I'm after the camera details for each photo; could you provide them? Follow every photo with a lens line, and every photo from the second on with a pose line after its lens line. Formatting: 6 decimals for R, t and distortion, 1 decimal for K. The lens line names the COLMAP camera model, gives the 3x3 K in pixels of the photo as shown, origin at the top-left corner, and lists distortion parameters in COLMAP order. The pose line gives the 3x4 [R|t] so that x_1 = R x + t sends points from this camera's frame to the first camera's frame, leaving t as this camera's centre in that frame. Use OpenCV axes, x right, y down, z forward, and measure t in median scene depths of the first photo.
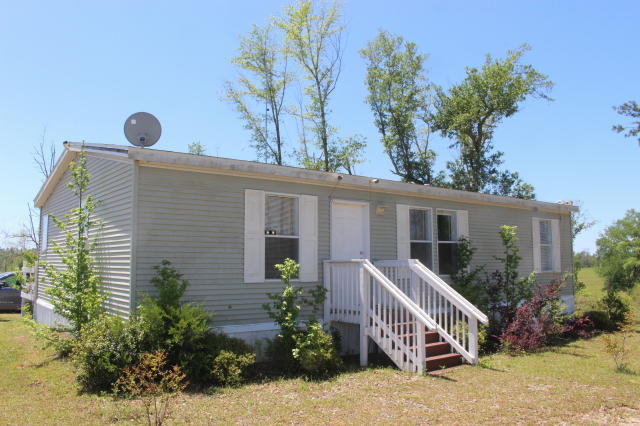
lens RADIAL K [[529.6, 0, 320.0], [0, 529.6, 213.0], [0, 0, 1]] dist [-0.155594, 0.144871]
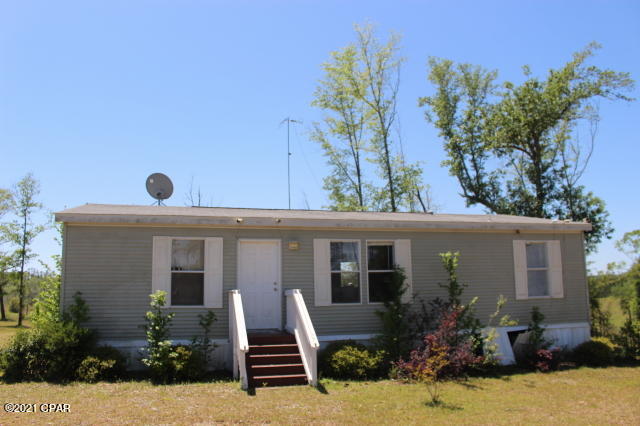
lens RADIAL K [[529.6, 0, 320.0], [0, 529.6, 213.0], [0, 0, 1]] dist [-0.155594, 0.144871]
pose [[0.918607, -0.063938, -0.389965, 0.523510], [0.048102, 0.997578, -0.050252, -0.012442], [0.392233, 0.027404, 0.919457, -0.019662]]
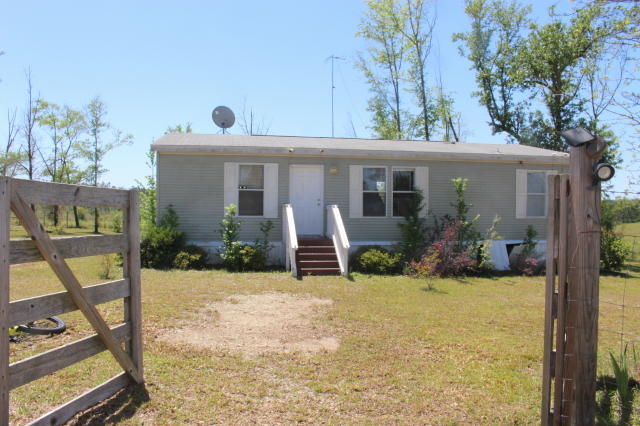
lens RADIAL K [[529.6, 0, 320.0], [0, 529.6, 213.0], [0, 0, 1]] dist [-0.155594, 0.144871]
pose [[0.880442, 0.022260, -0.473630, 0.651705], [0.033117, 0.993571, 0.108258, -0.039393], [0.472995, -0.111000, 0.874045, -0.241855]]
